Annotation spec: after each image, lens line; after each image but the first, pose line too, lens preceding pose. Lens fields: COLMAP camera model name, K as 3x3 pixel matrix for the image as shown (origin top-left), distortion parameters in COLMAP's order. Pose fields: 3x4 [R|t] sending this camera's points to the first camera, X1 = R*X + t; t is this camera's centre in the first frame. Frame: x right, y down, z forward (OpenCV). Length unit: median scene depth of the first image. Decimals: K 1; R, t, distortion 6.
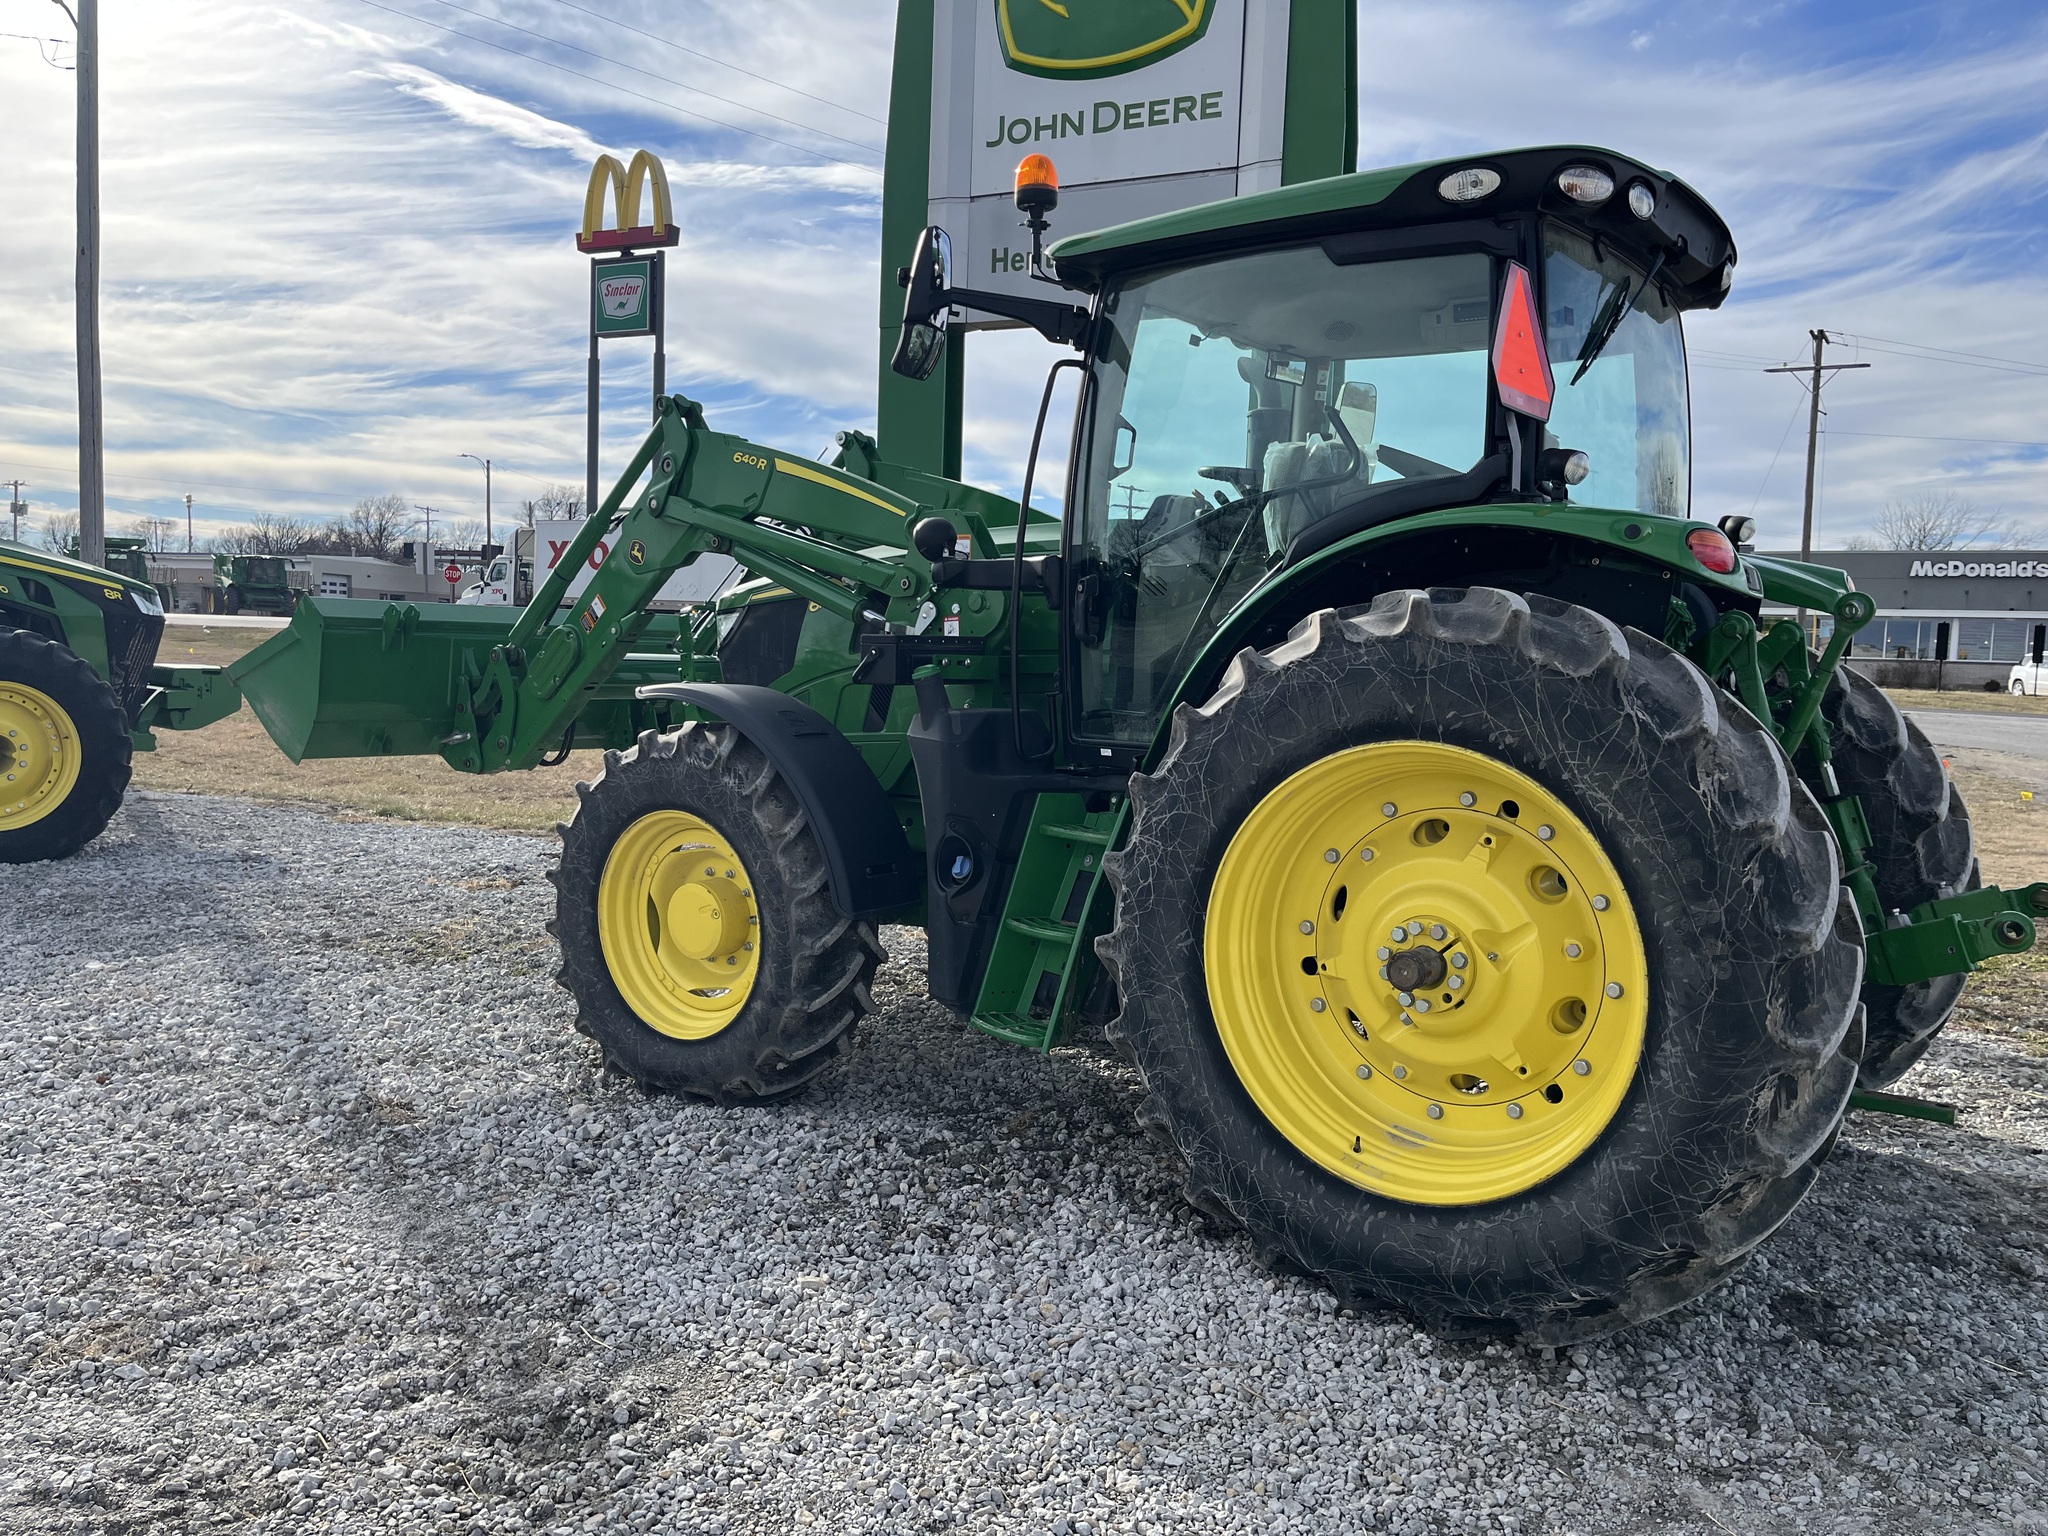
lens RADIAL K [[1592.3, 0, 981.7], [0, 1592.3, 762.7], [0, 0, 1]] dist [0.034368, -0.108490]
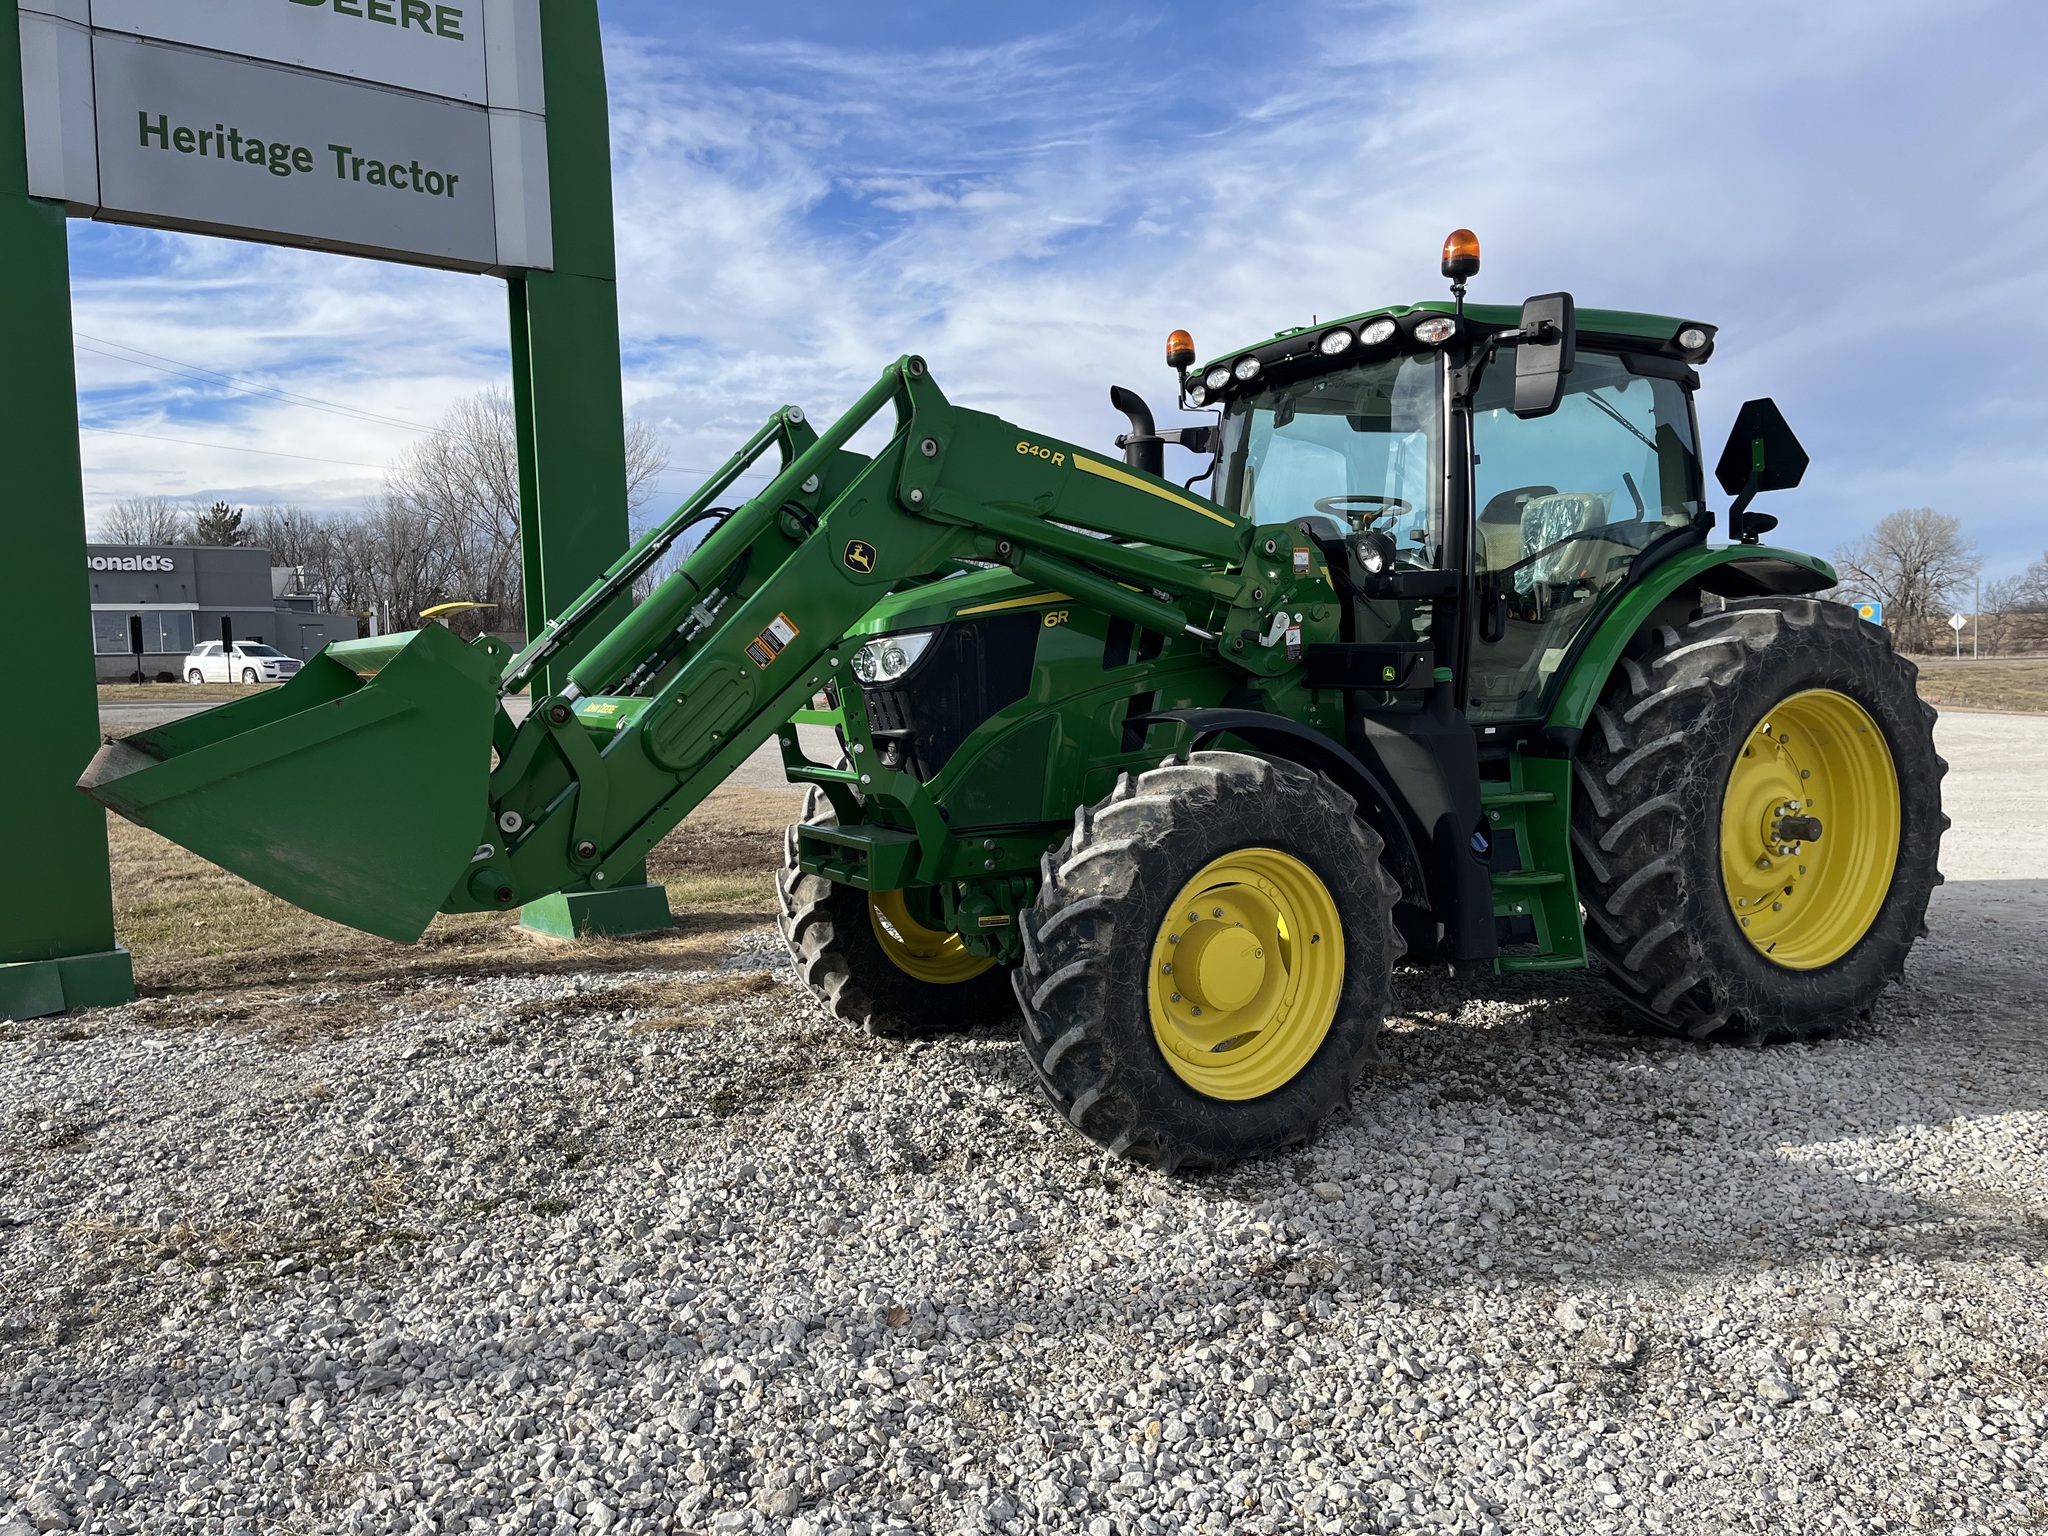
lens RADIAL K [[1555.0, 0, 1045.9], [0, 1555.0, 772.2], [0, 0, 1]] dist [0.088918, -0.101601]
pose [[0.356488, -0.112301, 0.927526, -0.791415], [0.102128, 0.991485, 0.080793, -0.072942], [-0.928701, 0.065925, 0.364921, 0.590508]]
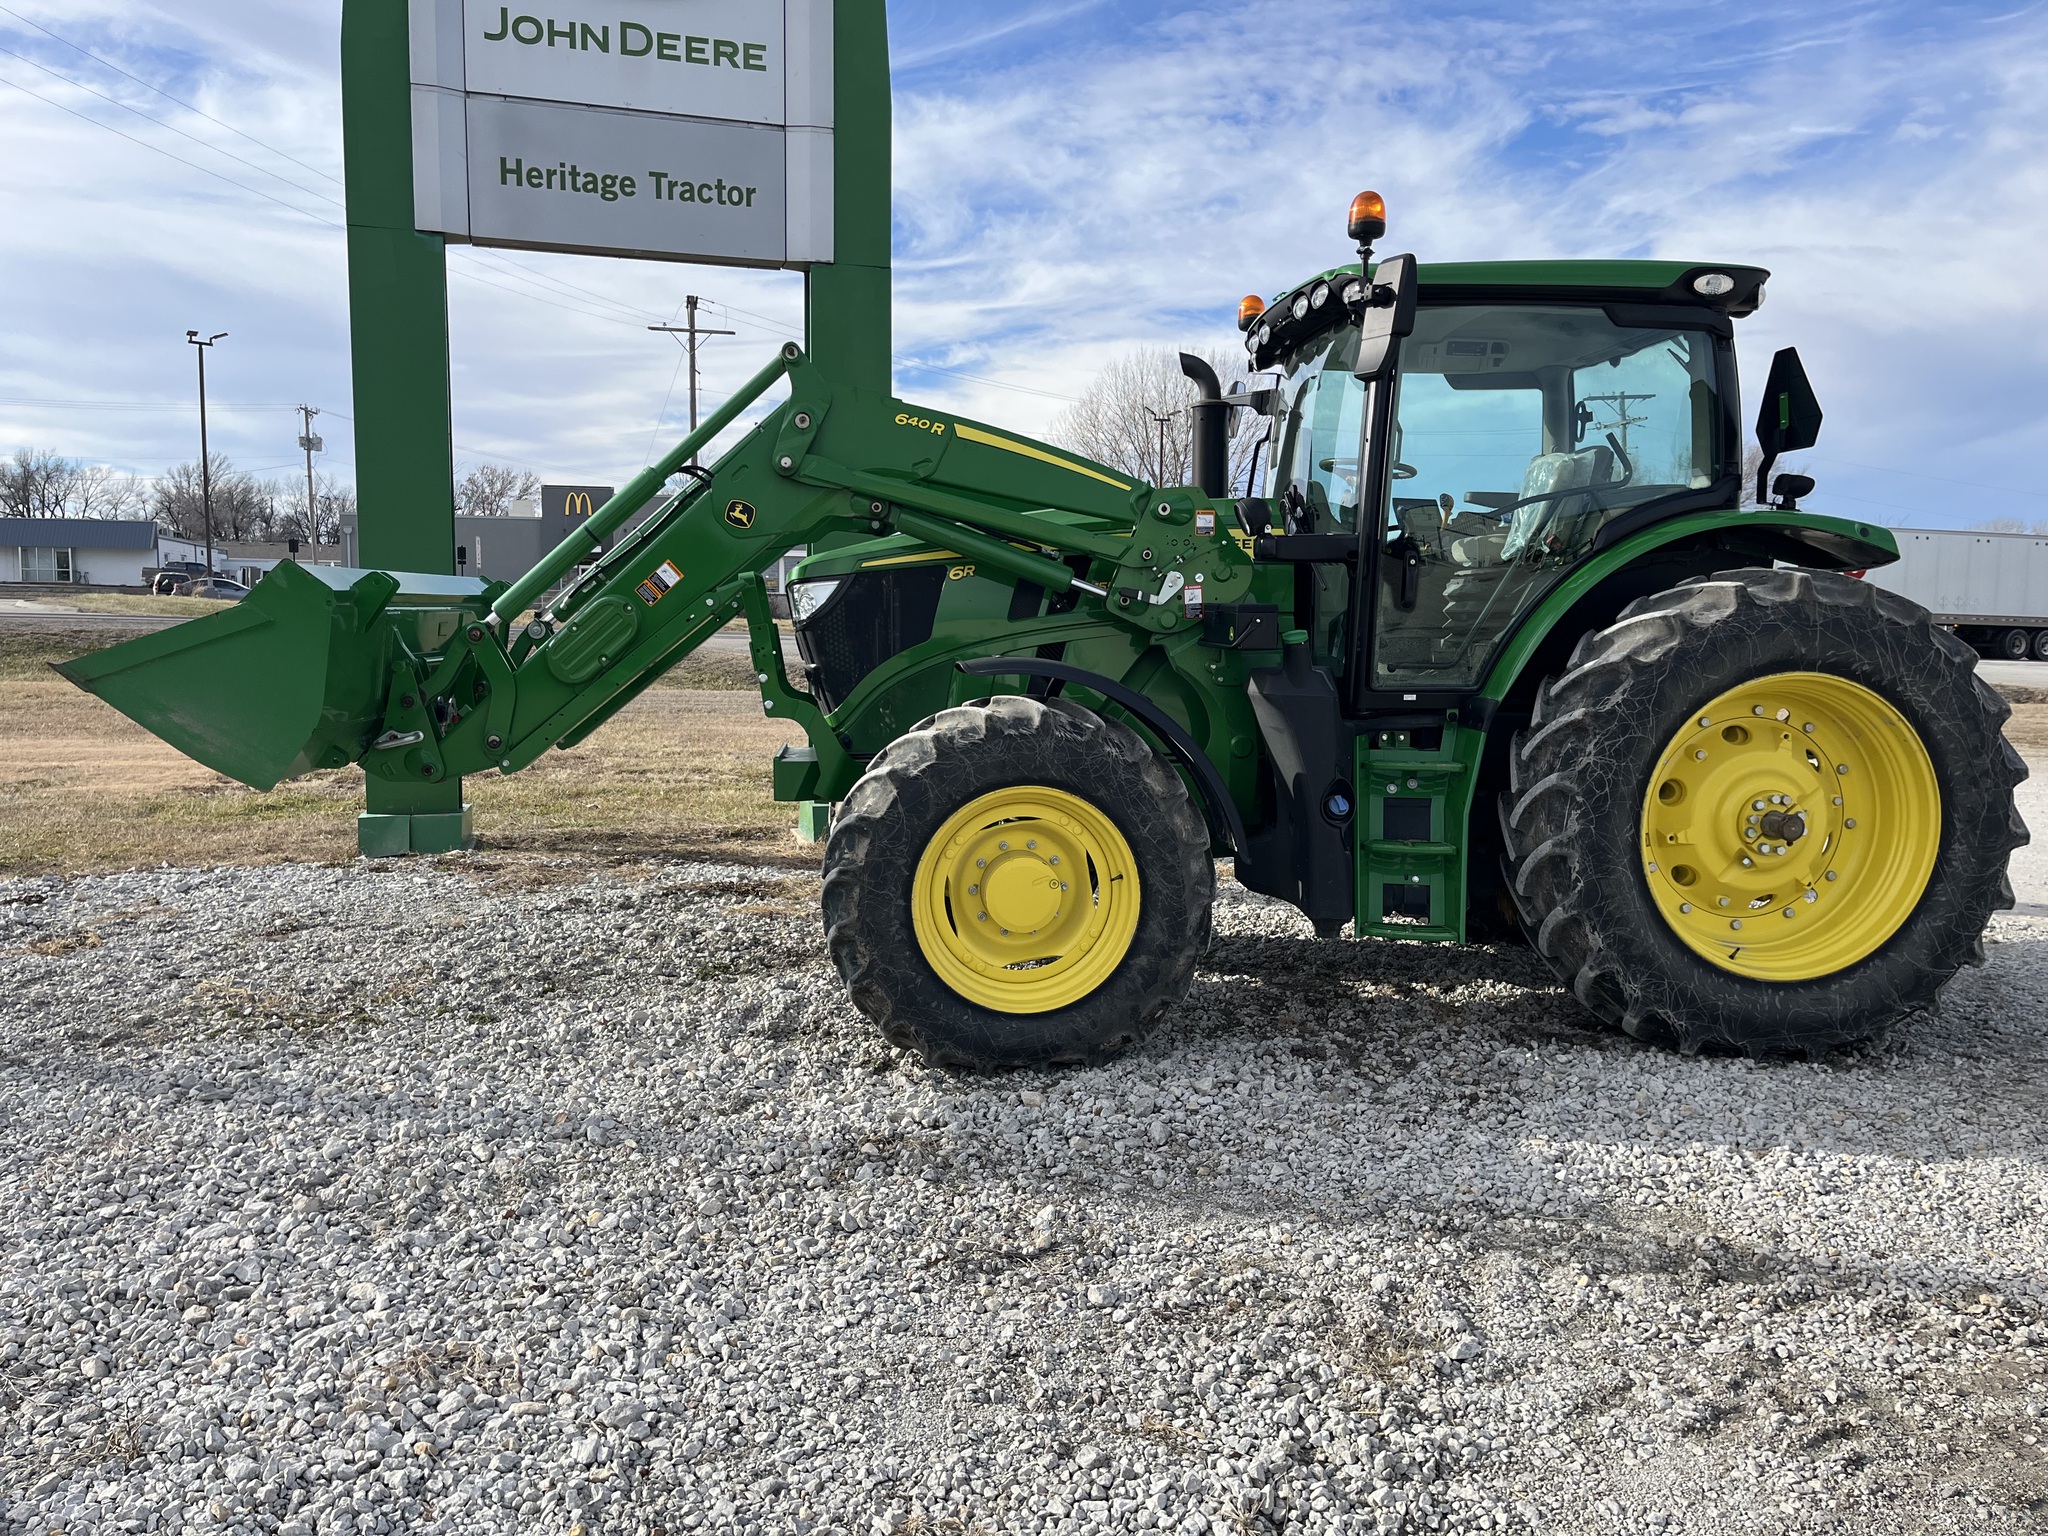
lens RADIAL K [[1580.7, 0, 1030.8], [0, 1580.7, 756.9], [0, 0, 1]] dist [0.099057, -0.149262]
pose [[0.708391, -0.088523, 0.700247, -0.662216], [0.062324, 0.996074, 0.062872, -0.037741], [-0.703063, -0.000895, 0.711127, 0.226913]]
